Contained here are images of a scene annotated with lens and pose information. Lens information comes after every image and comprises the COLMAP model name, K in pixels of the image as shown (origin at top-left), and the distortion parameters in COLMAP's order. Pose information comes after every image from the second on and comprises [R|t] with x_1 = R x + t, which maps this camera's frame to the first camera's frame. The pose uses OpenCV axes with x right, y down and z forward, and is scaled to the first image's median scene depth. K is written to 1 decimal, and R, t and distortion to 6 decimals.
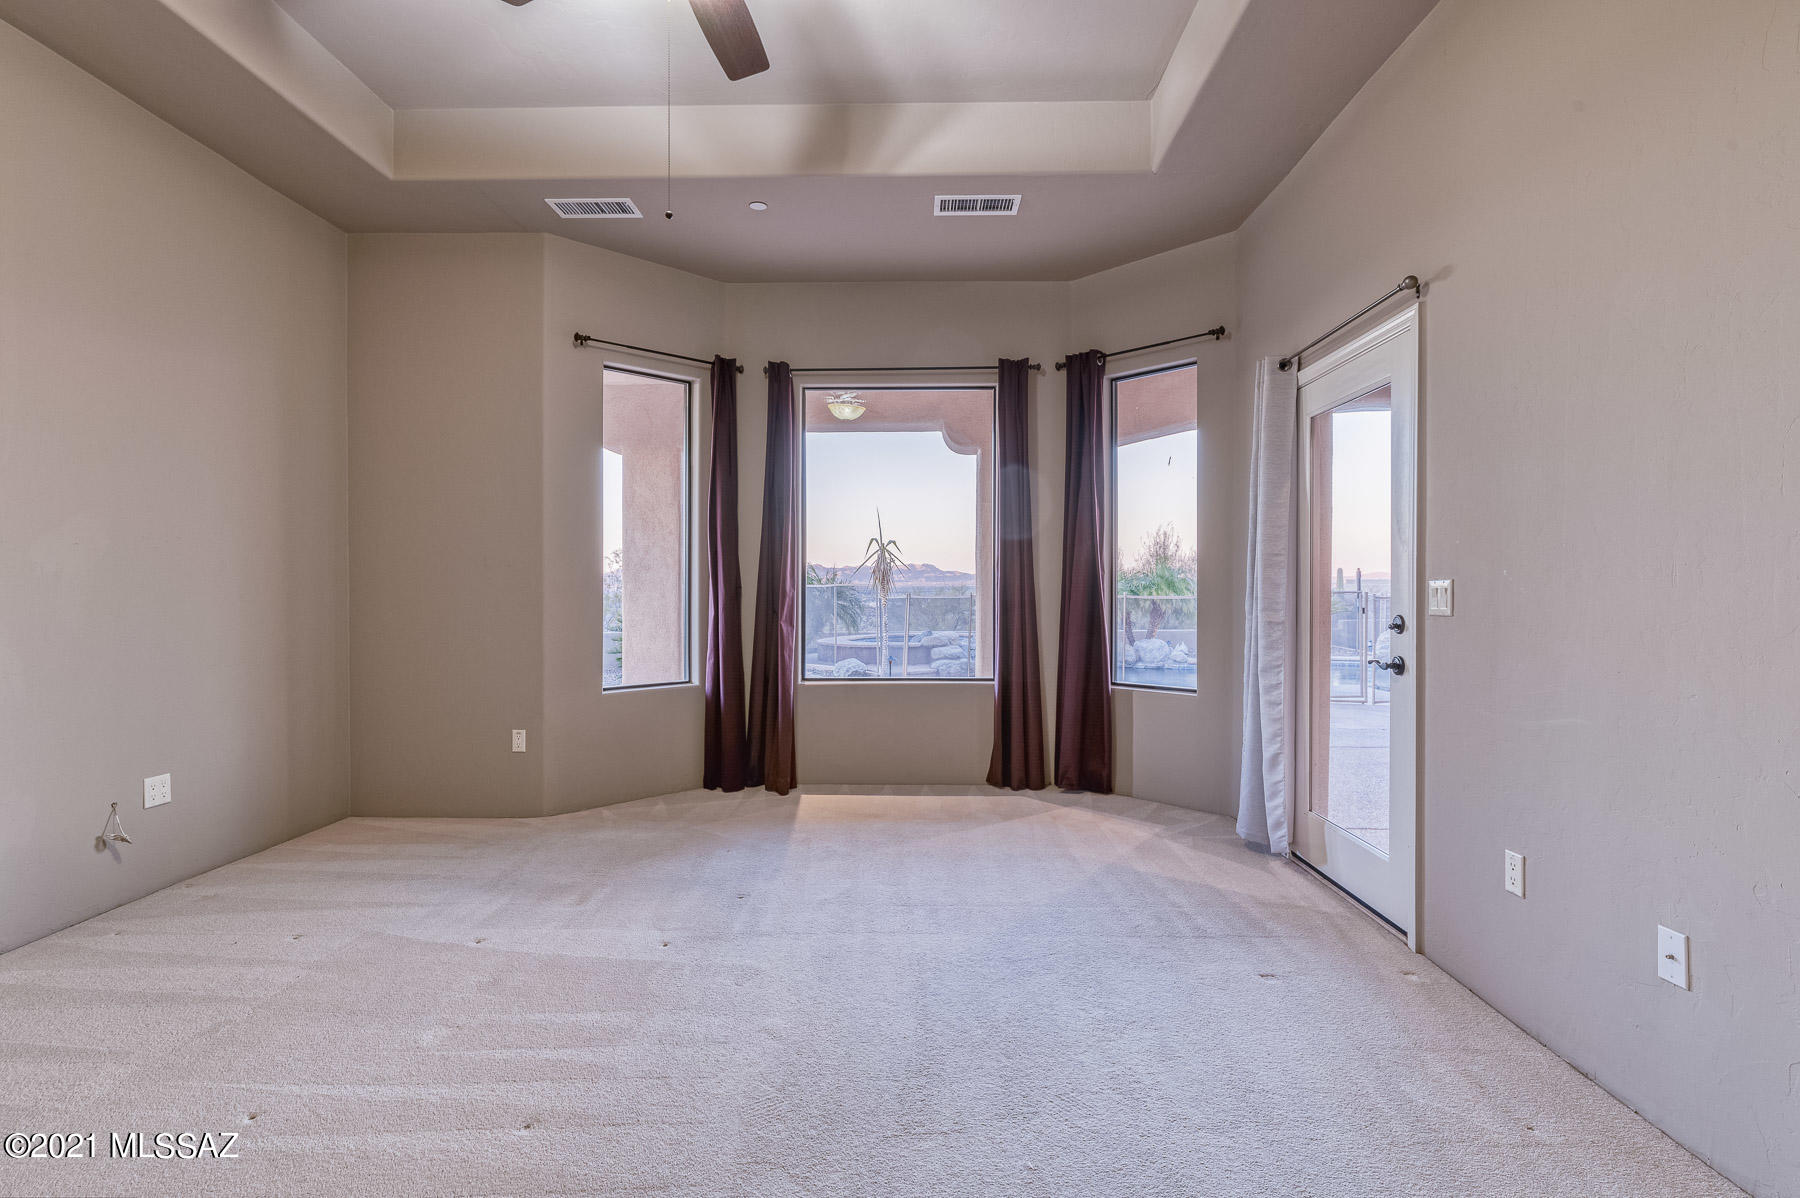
lens RADIAL K [[866.4, 0, 901.7], [0, 866.4, 594.6], [0, 0, 1]] dist [0.000295, -0.001134]
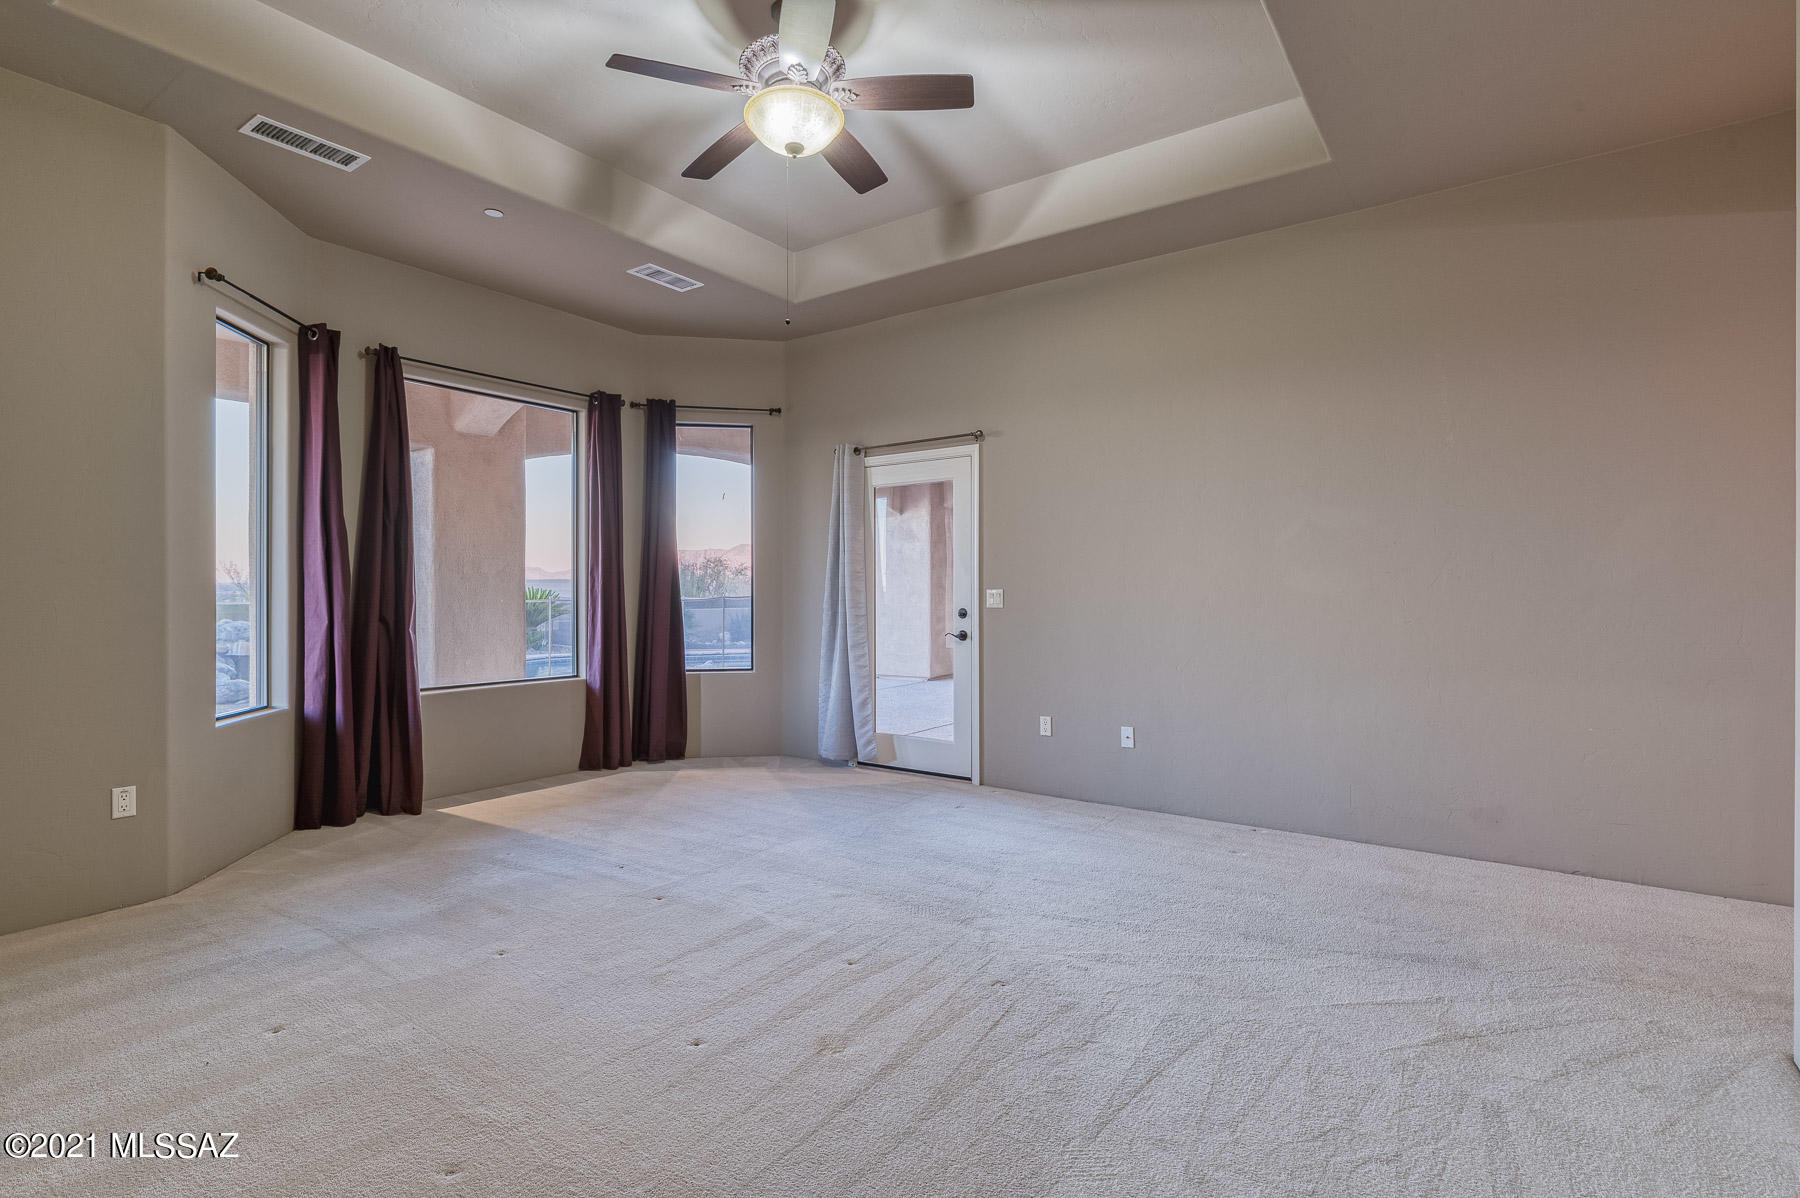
lens RADIAL K [[866.4, 0, 899.2], [0, 866.4, 597.6], [0, 0, 1]] dist [0.000295, -0.001134]
pose [[0.563884, -0.004970, 0.825839, -0.775616], [0.004505, 0.999986, 0.002941, -0.004181], [-0.825842, 0.002062, 0.563898, 0.050713]]
